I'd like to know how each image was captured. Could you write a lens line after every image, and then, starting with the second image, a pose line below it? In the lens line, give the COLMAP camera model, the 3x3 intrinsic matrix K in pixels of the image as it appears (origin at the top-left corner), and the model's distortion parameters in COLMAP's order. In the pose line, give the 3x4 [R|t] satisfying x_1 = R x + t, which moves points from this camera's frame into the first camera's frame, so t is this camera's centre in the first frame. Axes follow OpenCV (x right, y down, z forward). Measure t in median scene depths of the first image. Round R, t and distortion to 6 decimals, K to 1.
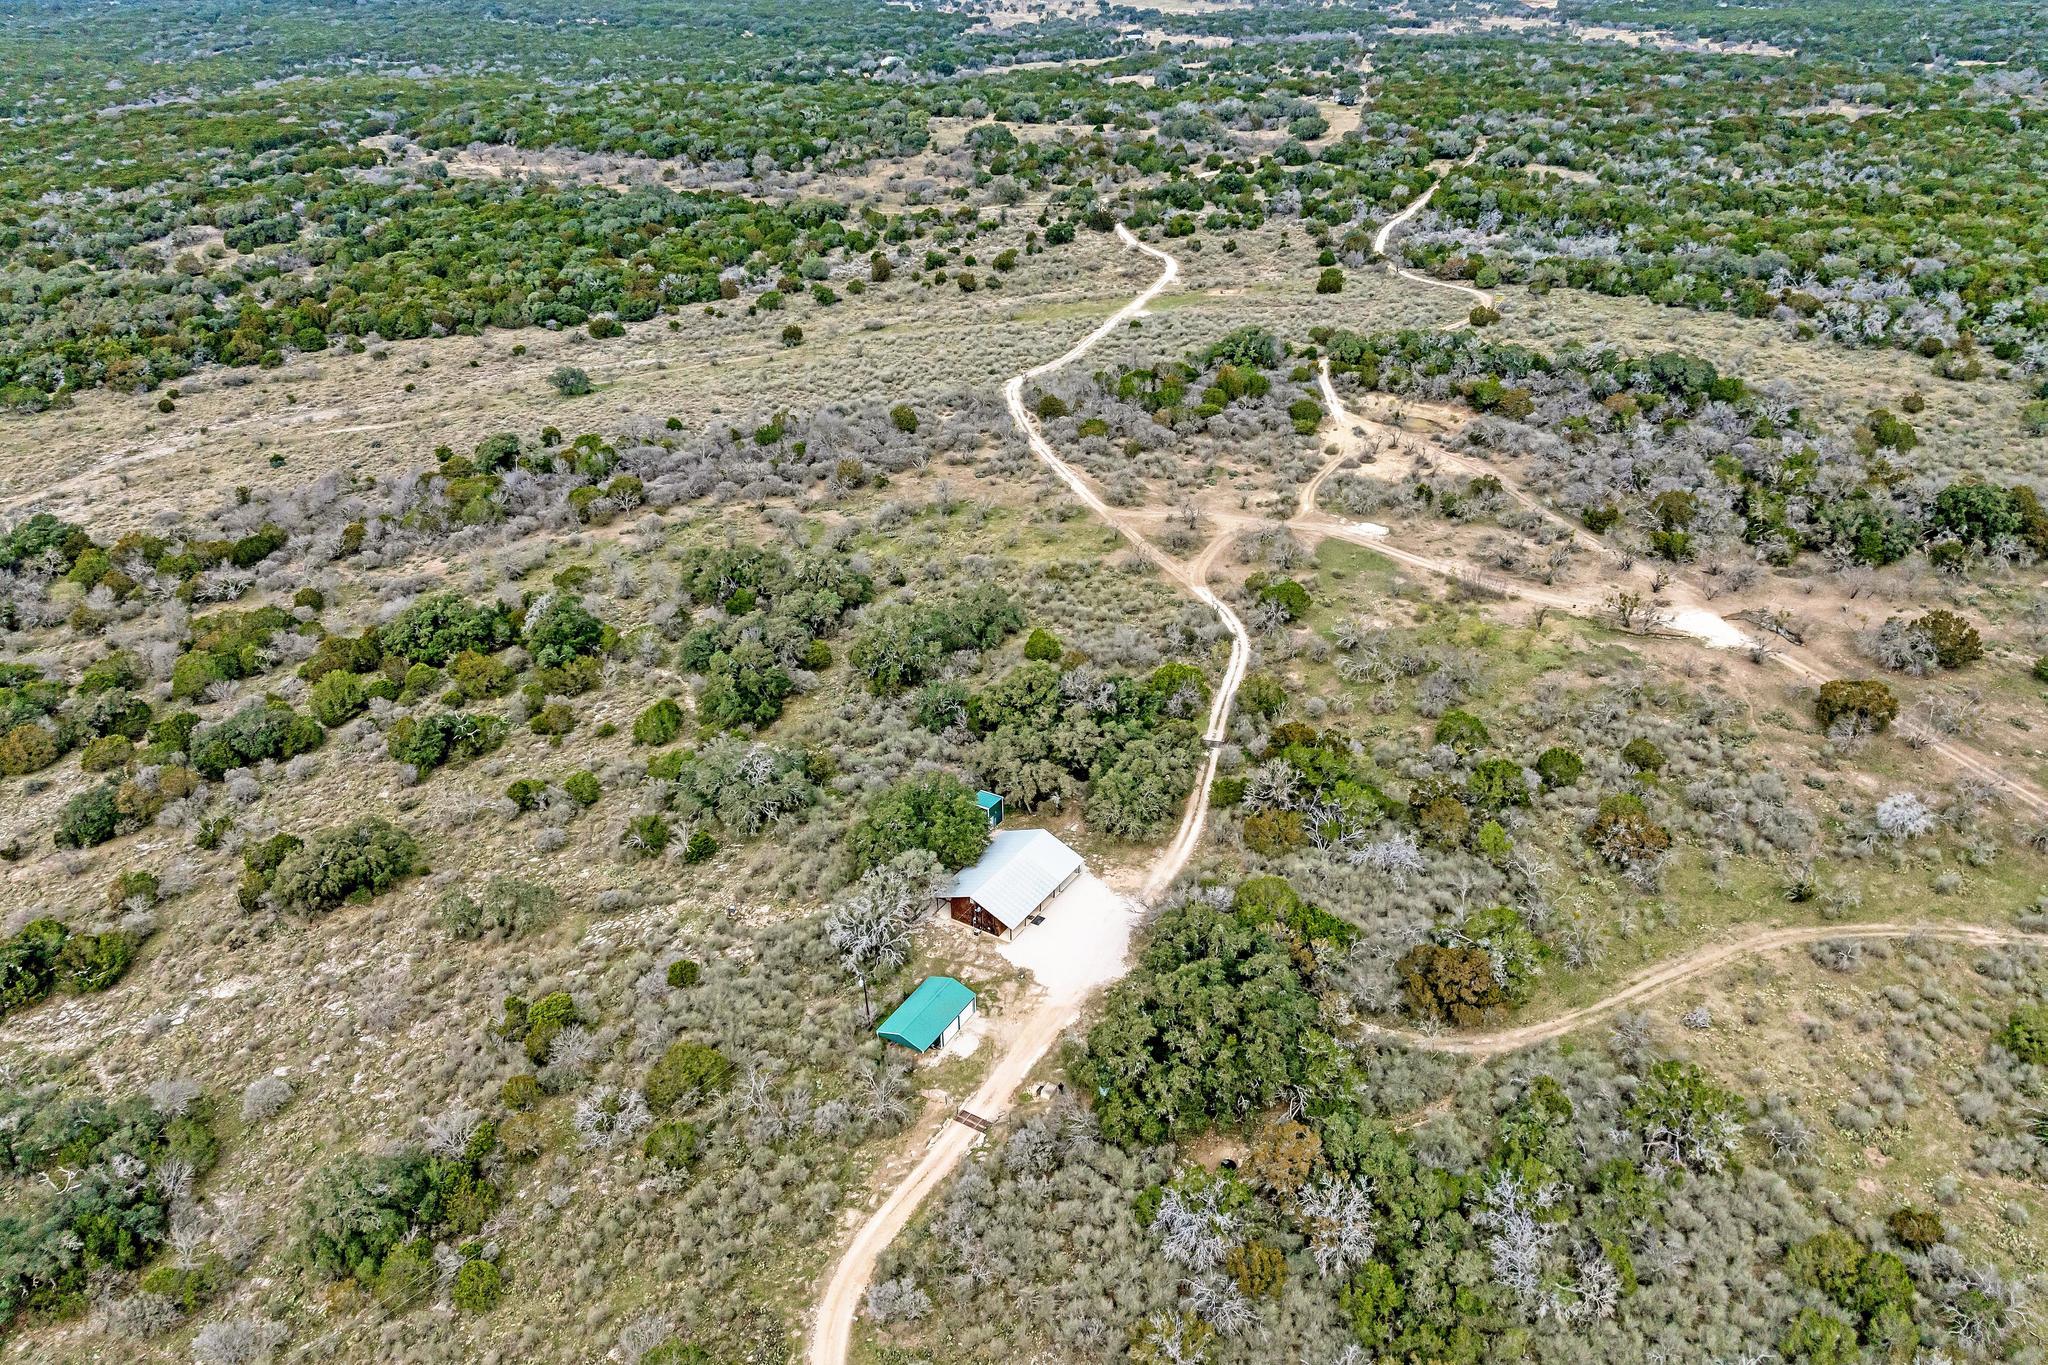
lens RADIAL K [[1439.4, 0, 1024.0], [0, 1439.4, 682.5], [0, 0, 1]] dist [-0.036315, -0.002471]
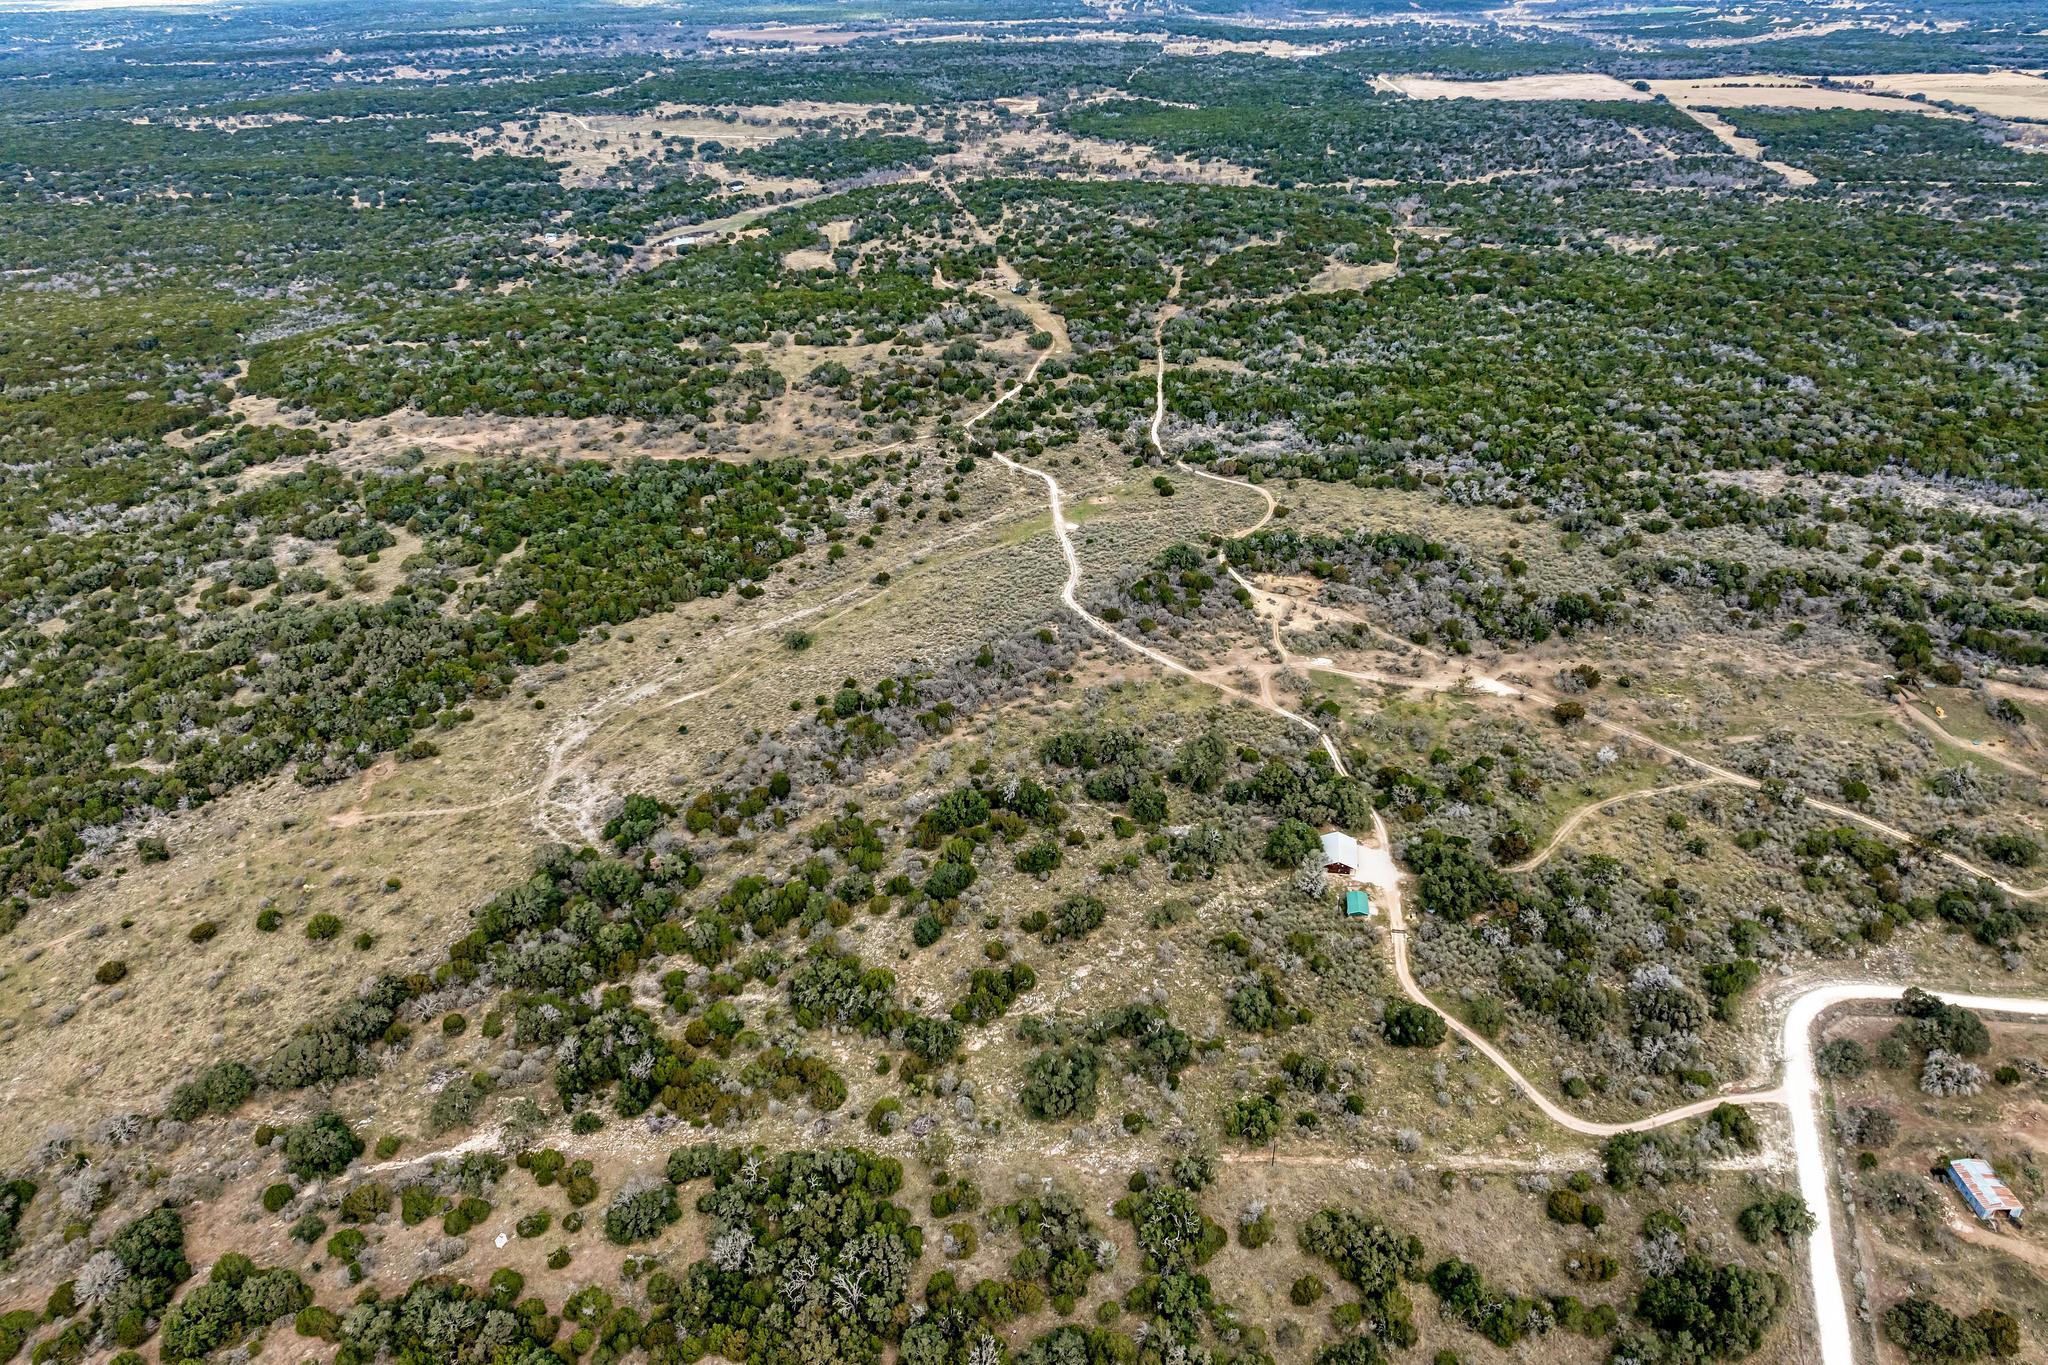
lens RADIAL K [[1439.4, 0, 1024.0], [0, 1439.4, 682.5], [0, 0, 1]] dist [-0.036315, -0.002471]
pose [[0.921807, -0.188581, 0.338687, -0.866547], [0.189875, 0.981361, 0.029639, -0.222938], [-0.337963, 0.036987, 0.940432, -0.794115]]
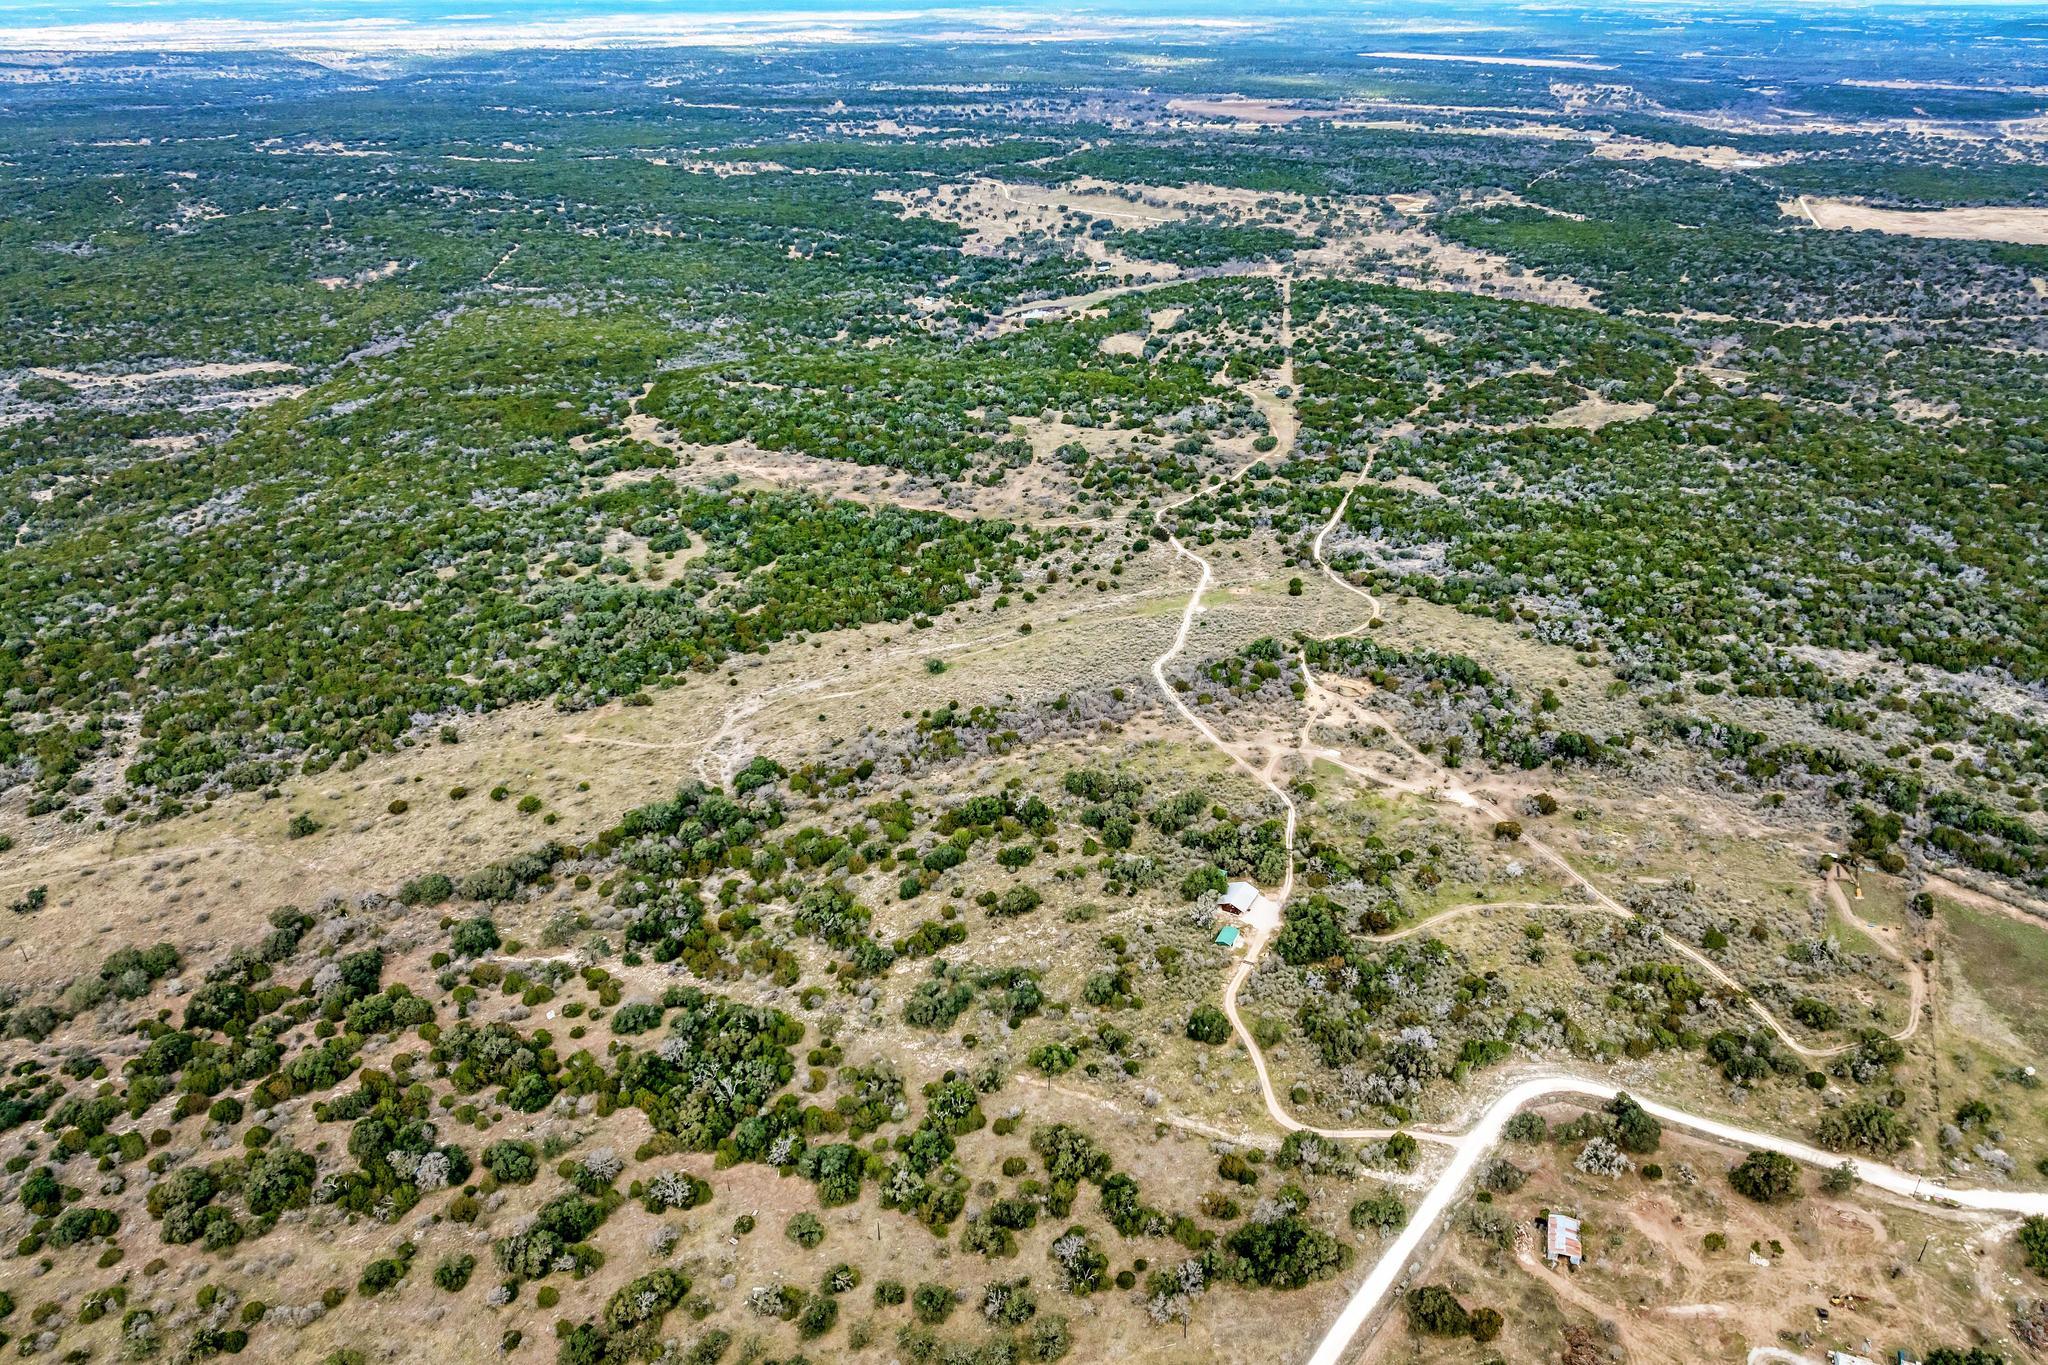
lens RADIAL K [[1432.0, 0, 1024.0], [0, 1432.0, 682.5], [0, 0, 1]] dist [-0.018251, -0.034062]
pose [[0.997452, -0.020221, 0.068411, -0.451726], [0.022316, 0.999301, -0.029987, -0.167582], [-0.067757, 0.031438, 0.997206, -1.406868]]
